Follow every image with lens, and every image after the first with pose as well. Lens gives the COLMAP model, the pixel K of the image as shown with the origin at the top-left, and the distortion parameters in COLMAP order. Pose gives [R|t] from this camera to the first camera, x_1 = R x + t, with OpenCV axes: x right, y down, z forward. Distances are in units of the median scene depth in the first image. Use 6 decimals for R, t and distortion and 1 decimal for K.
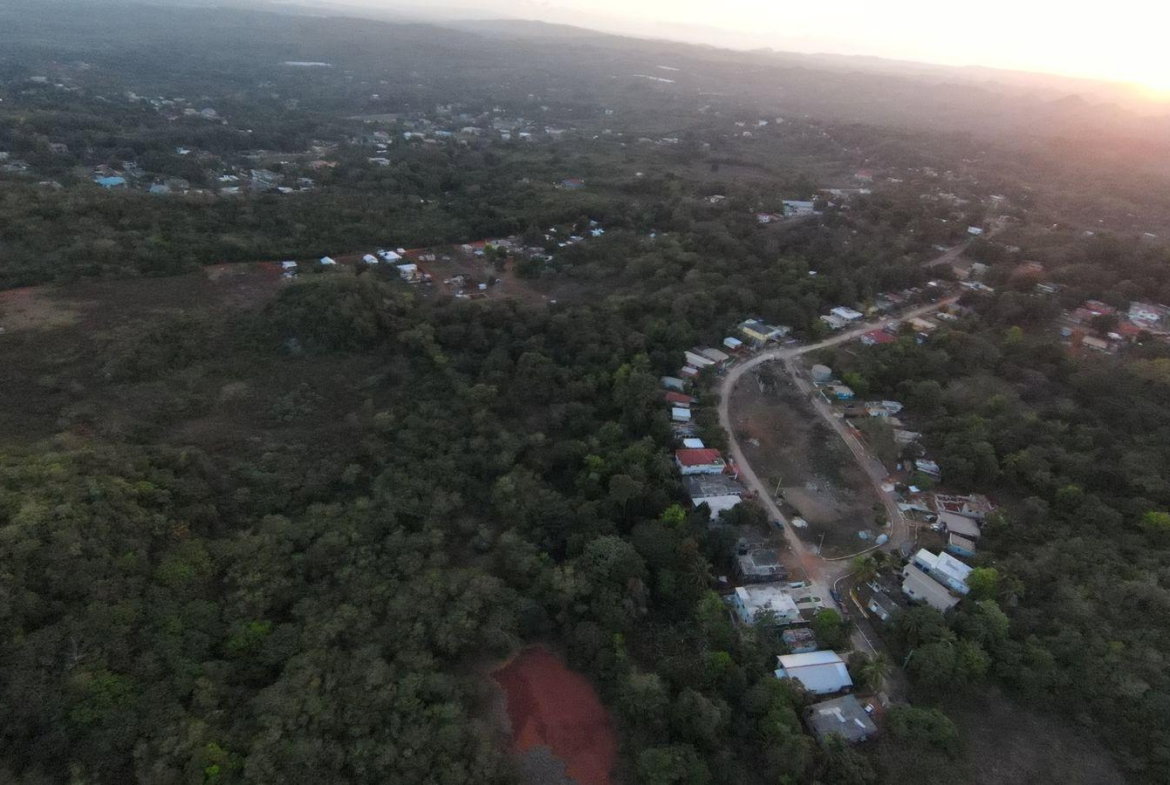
lens RADIAL K [[629.2, 0, 586.3], [0, 629.2, 371.2], [0, 0, 1]] dist [-0.000932, -0.002076]
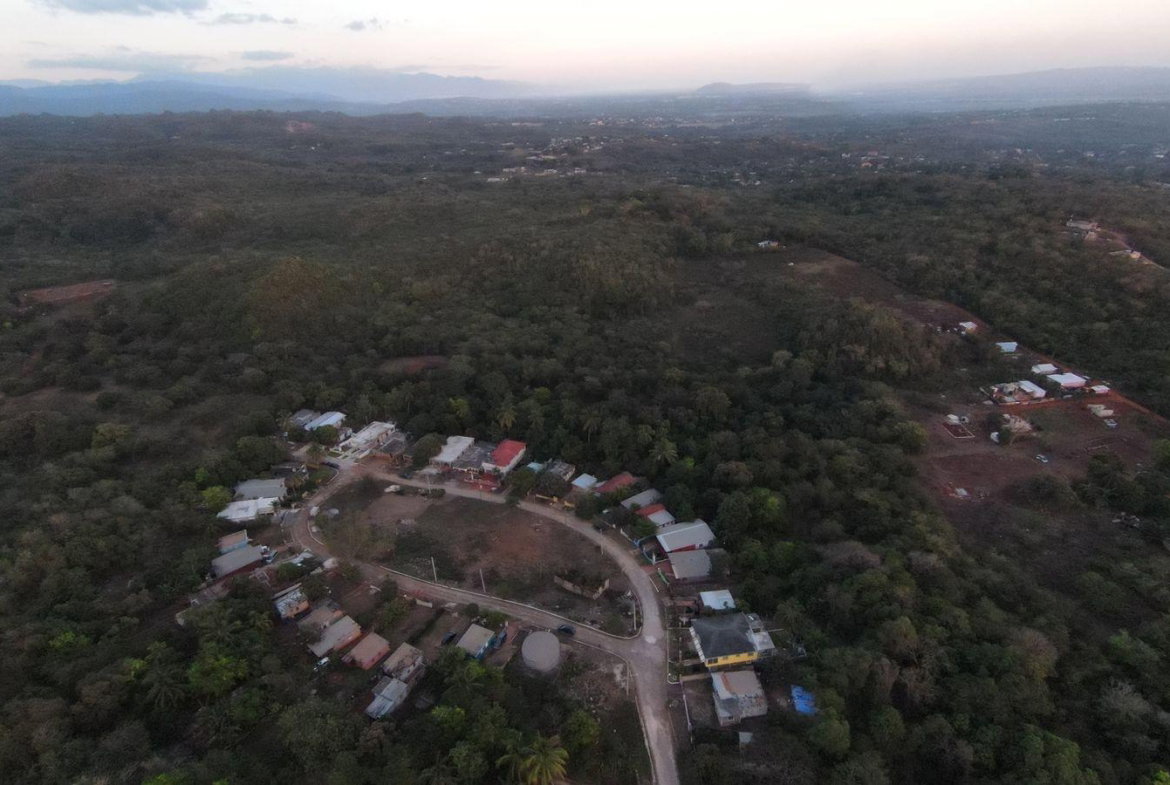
lens RADIAL K [[615.8, 0, 585.0], [0, 615.8, 392.5], [0, 0, 1]] dist [0.011942, -0.013109]
pose [[-0.554817, 0.276841, -0.784562, 0.828916], [-0.426589, 0.714955, 0.553950, -0.509175], [0.714283, 0.642026, -0.278572, 1.280938]]
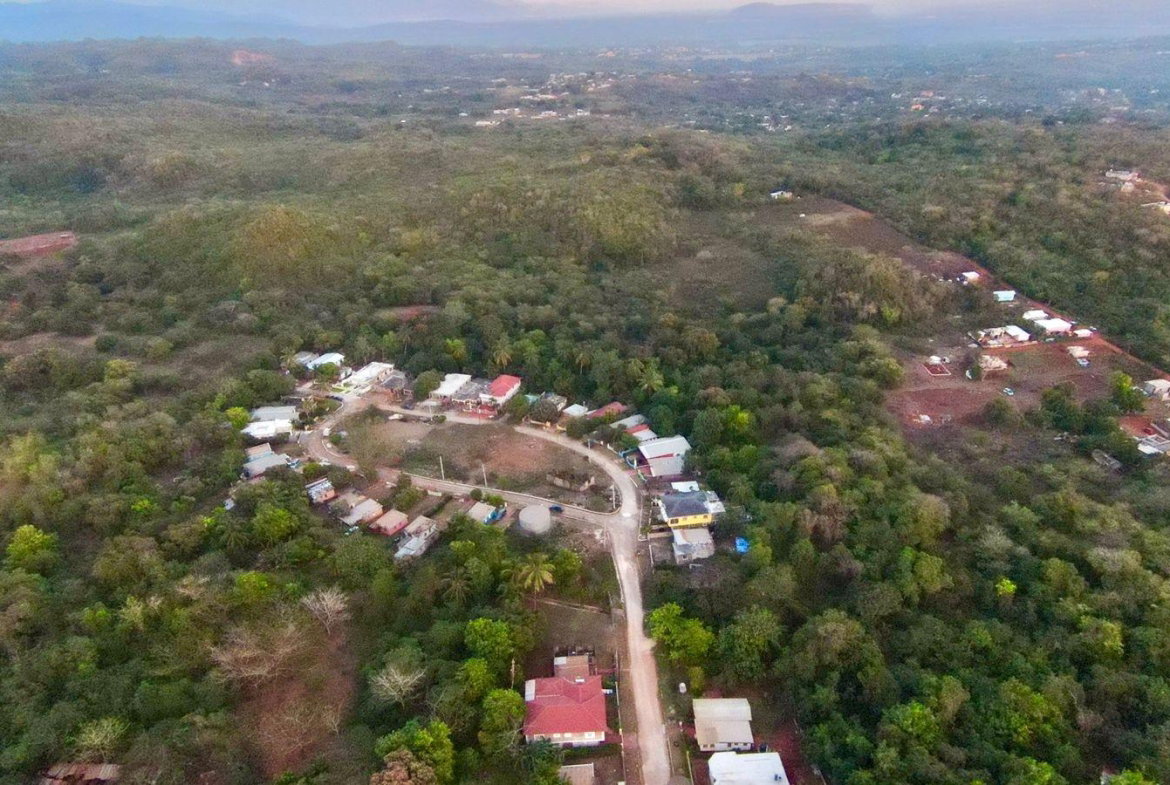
lens RADIAL K [[761.6, 0, 585.0], [0, 761.6, 392.5], [0, 0, 1]] dist [0.009017, -0.008538]
pose [[-0.562166, 0.279765, -0.778268, 1.065520], [-0.427062, 0.707671, 0.562867, -0.609412], [0.708228, 0.648794, -0.278352, 1.434149]]
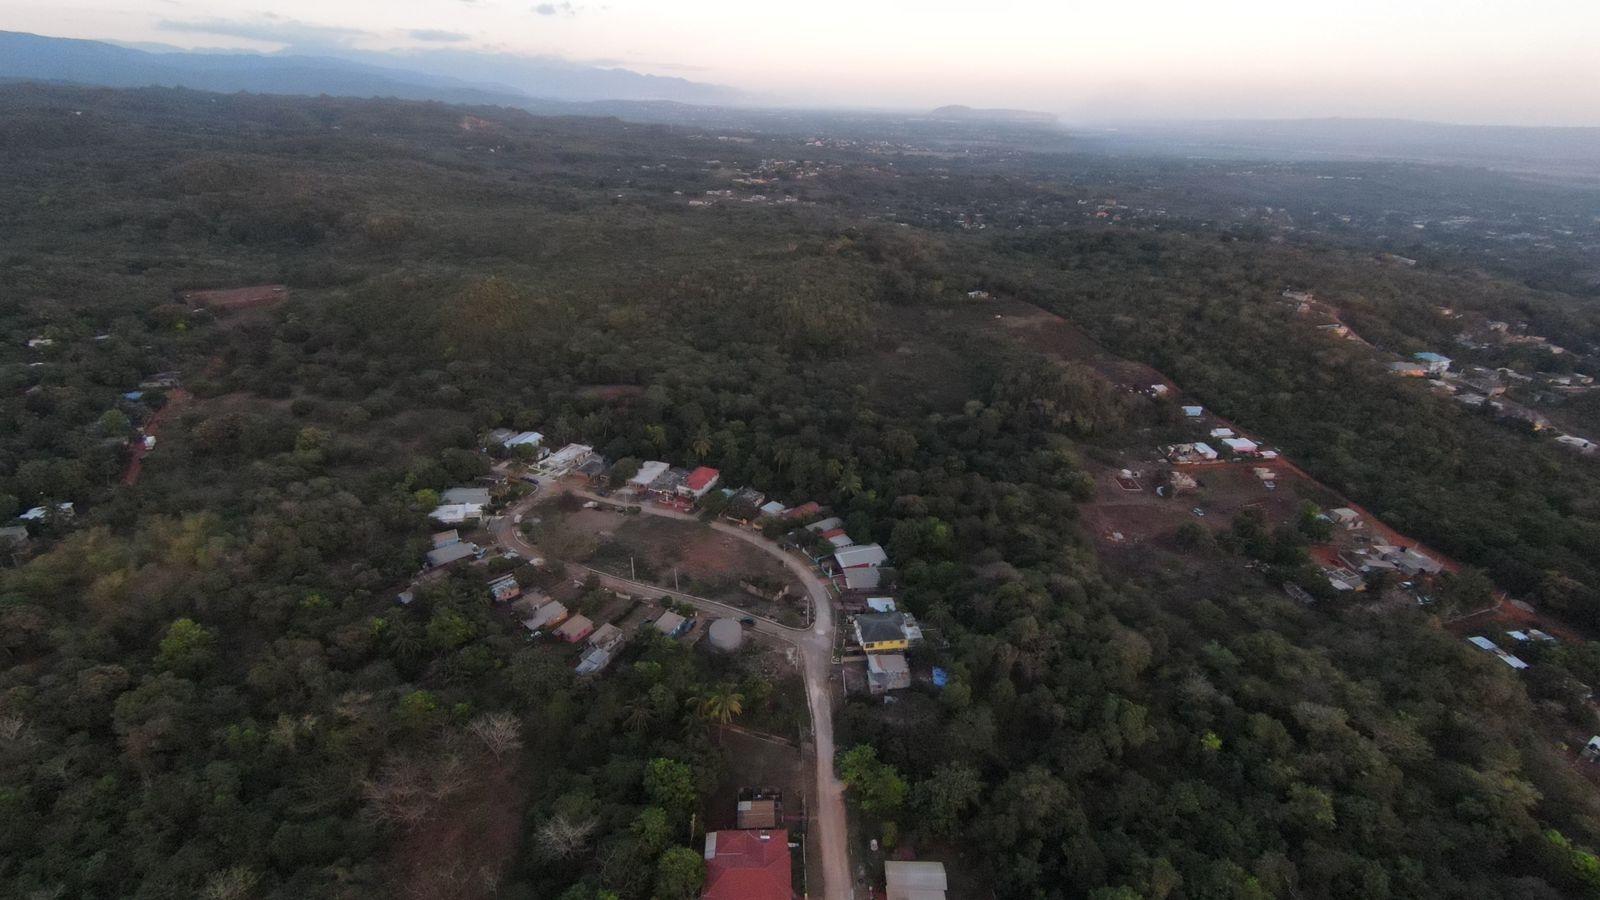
lens RADIAL K [[705.4, 0, 799.2], [0, 705.4, 451.6], [0, 0, 1]] dist [0.011649, -0.012655]
pose [[-0.552333, 0.246354, -0.796391, 0.987012], [-0.482162, 0.684914, 0.546271, -0.595236], [0.680035, 0.685713, -0.259518, 1.364989]]
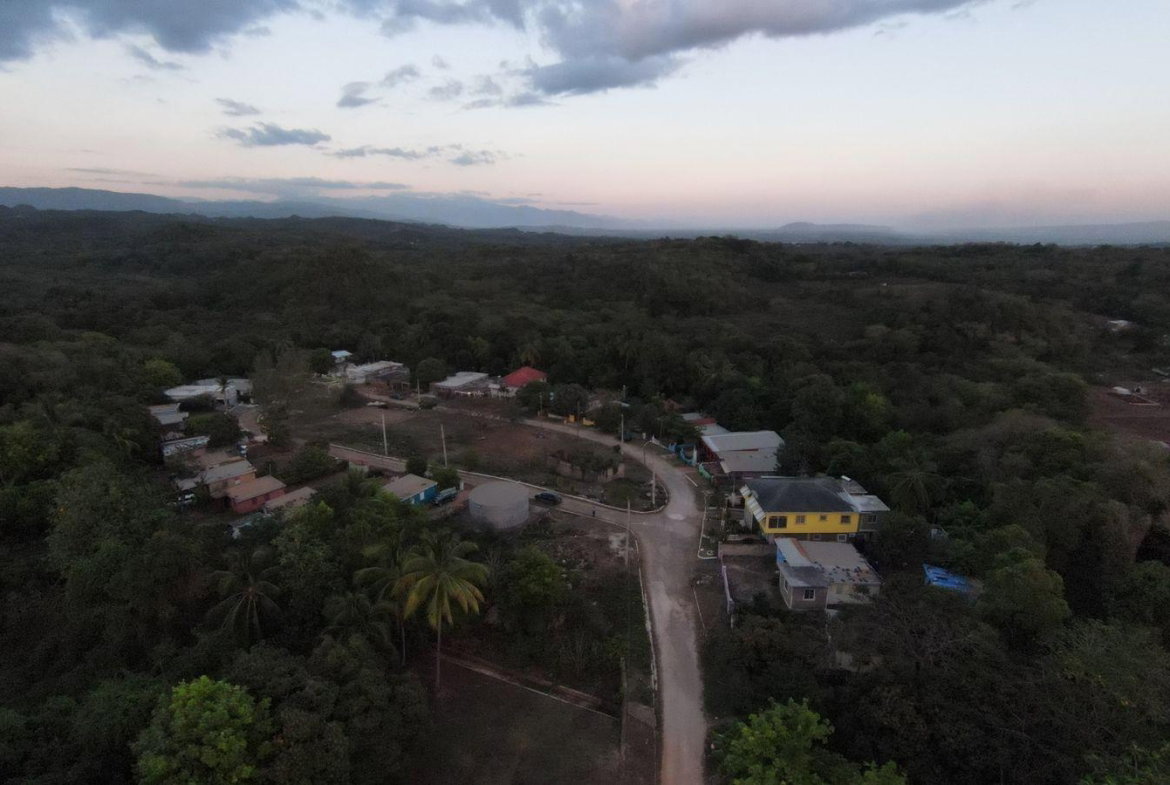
lens RADIAL K [[616.2, 0, 583.7], [0, 616.2, 402.7], [0, 0, 1]] dist [0.000024, -0.002089]
pose [[-0.656902, 0.093708, -0.748130, 0.698990], [-0.429778, 0.768725, 0.473658, -0.237035], [0.619492, 0.632677, -0.464703, 1.409648]]
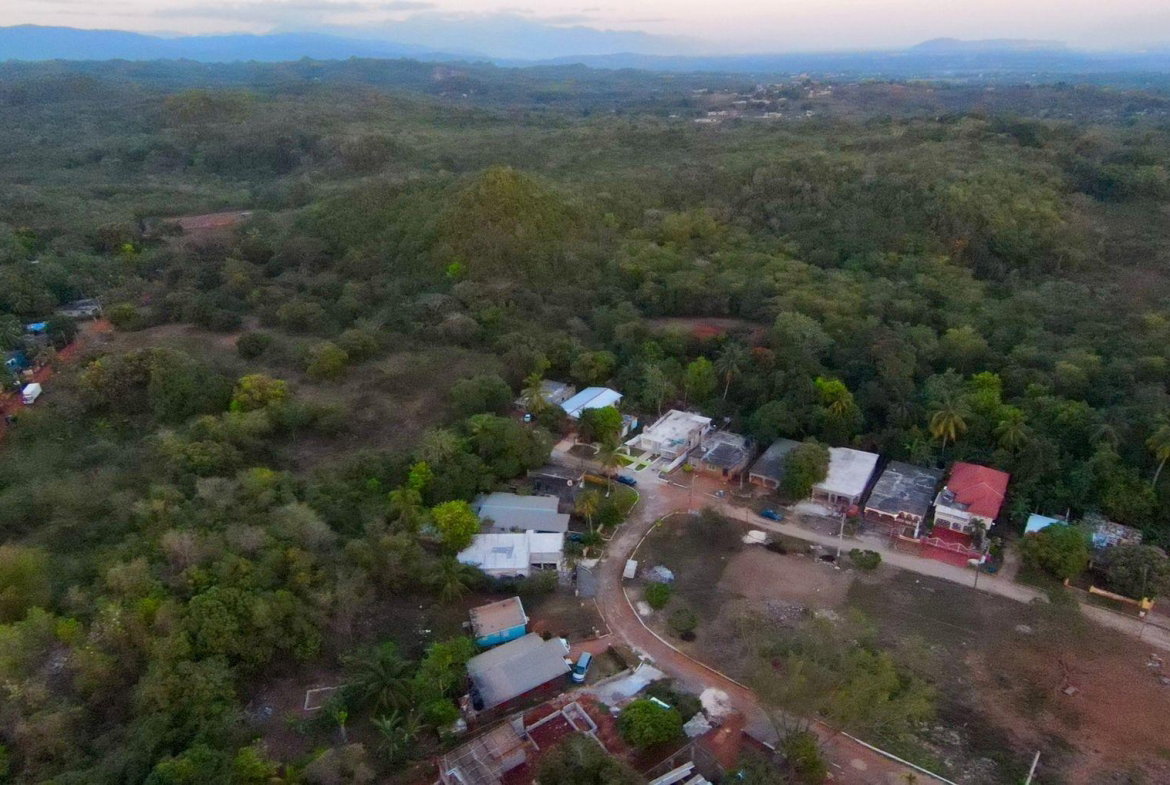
lens RADIAL K [[718.1, 0, 616.1], [0, 718.1, 434.5], [0, 0, 1]] dist [0.031150, -0.035119]
pose [[-0.695440, 0.249416, -0.673910, 0.735002], [-0.389627, 0.657121, 0.645277, -0.144023], [0.603783, 0.711325, -0.359810, 0.991202]]
